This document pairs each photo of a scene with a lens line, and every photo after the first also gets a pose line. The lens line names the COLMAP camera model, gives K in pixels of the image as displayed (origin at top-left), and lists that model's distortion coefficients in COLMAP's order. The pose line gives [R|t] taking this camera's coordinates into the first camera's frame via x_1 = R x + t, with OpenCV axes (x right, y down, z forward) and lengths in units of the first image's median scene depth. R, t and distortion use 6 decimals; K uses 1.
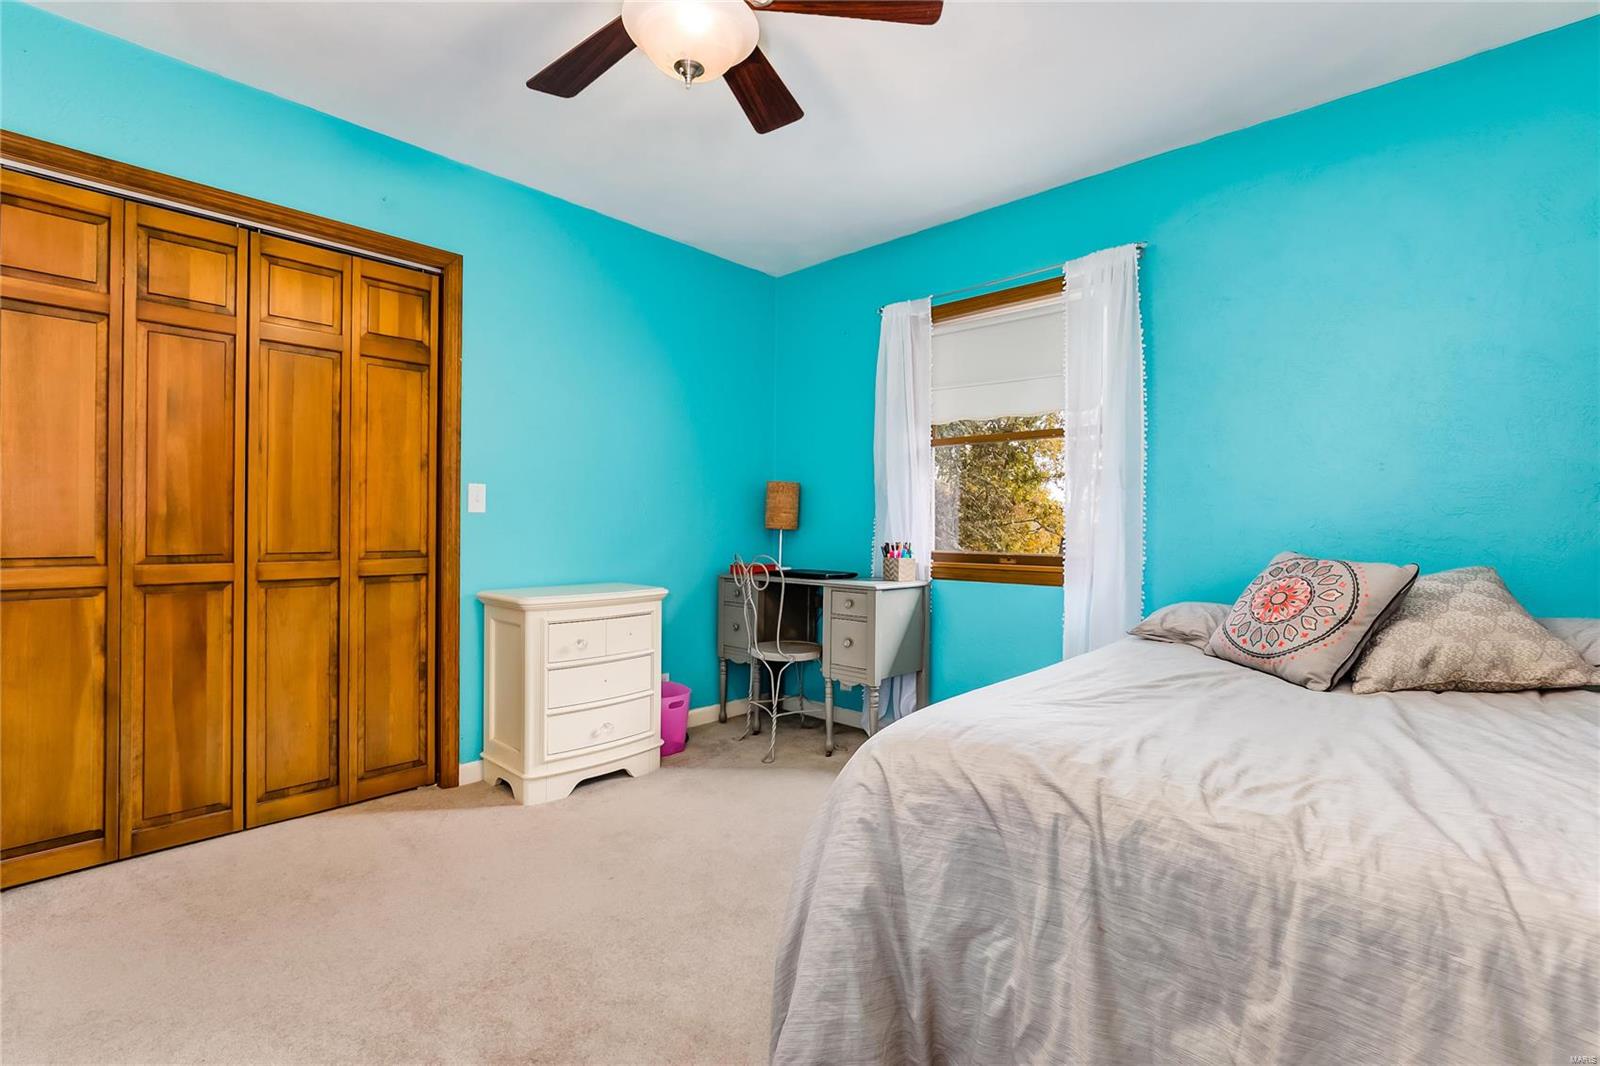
lens RADIAL K [[728.5, 0, 800.0], [0, 728.5, 533.0], [0, 0, 1]] dist [0.000317, -0.000008]
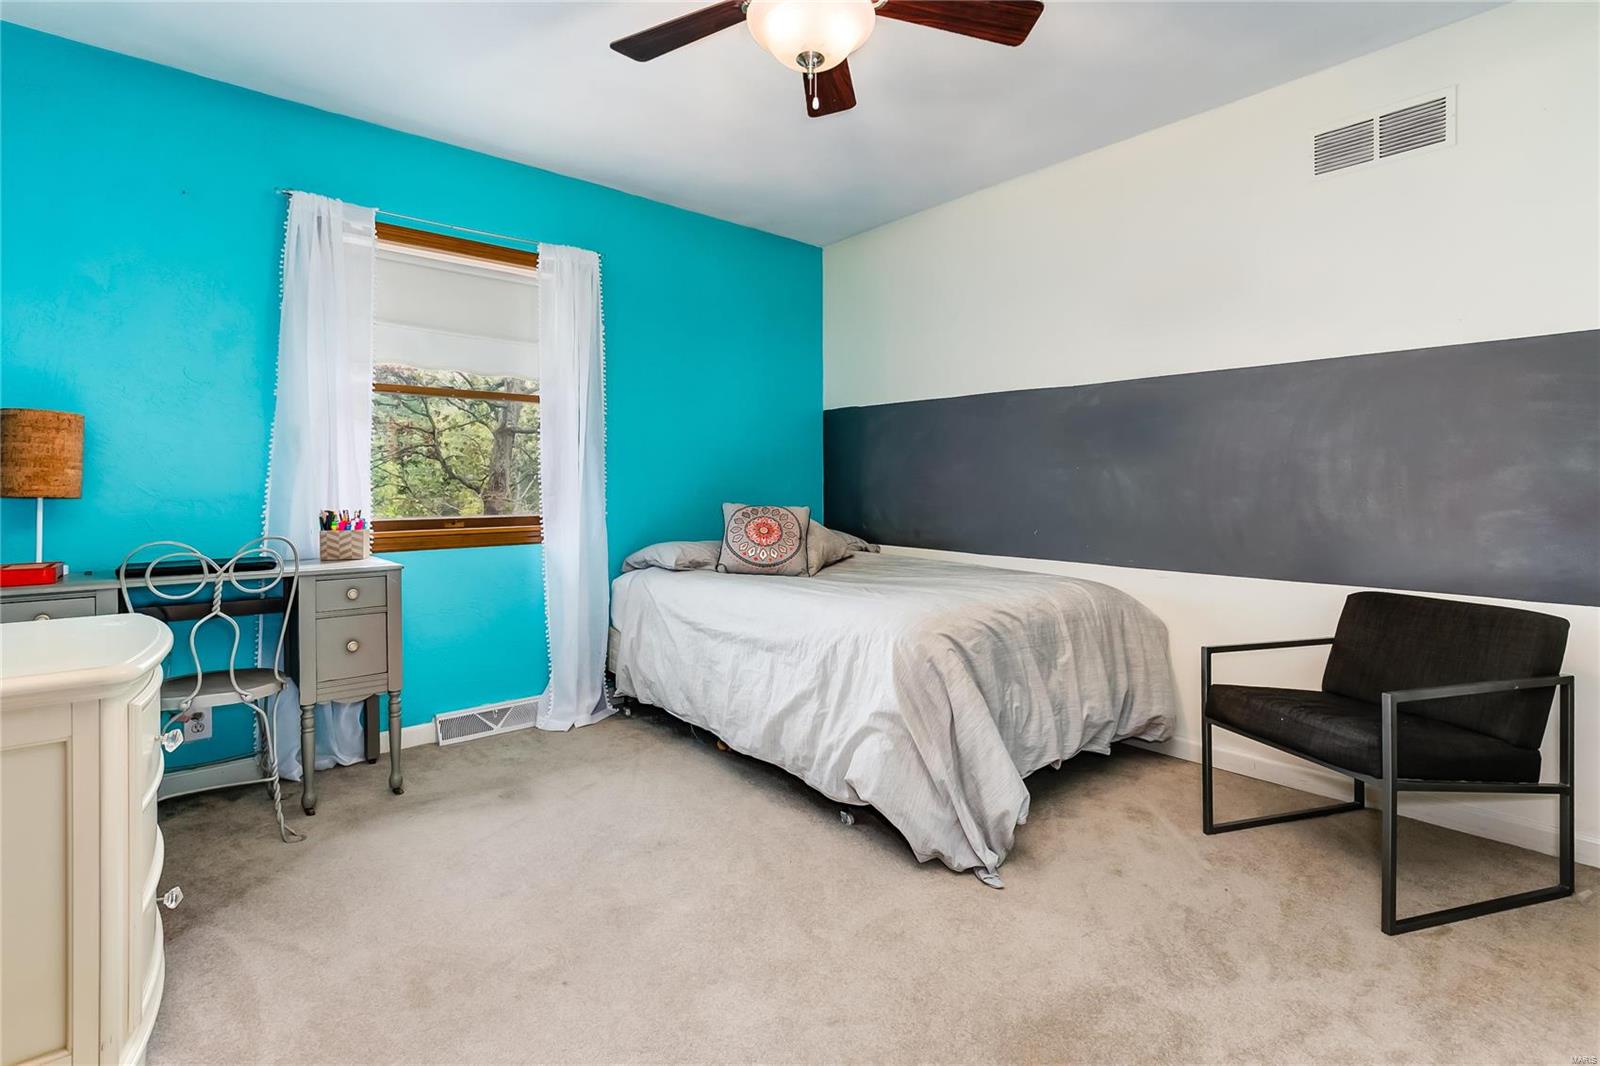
lens RADIAL K [[749.2, 0, 800.2], [0, 749.2, 487.2], [0, 0, 1]] dist [0.022130, 0.000030]
pose [[0.115780, -0.009611, 0.993228, -0.692195], [0.011596, 0.999898, 0.008324, -0.014418], [-0.993207, 0.010554, 0.115880, 0.486420]]
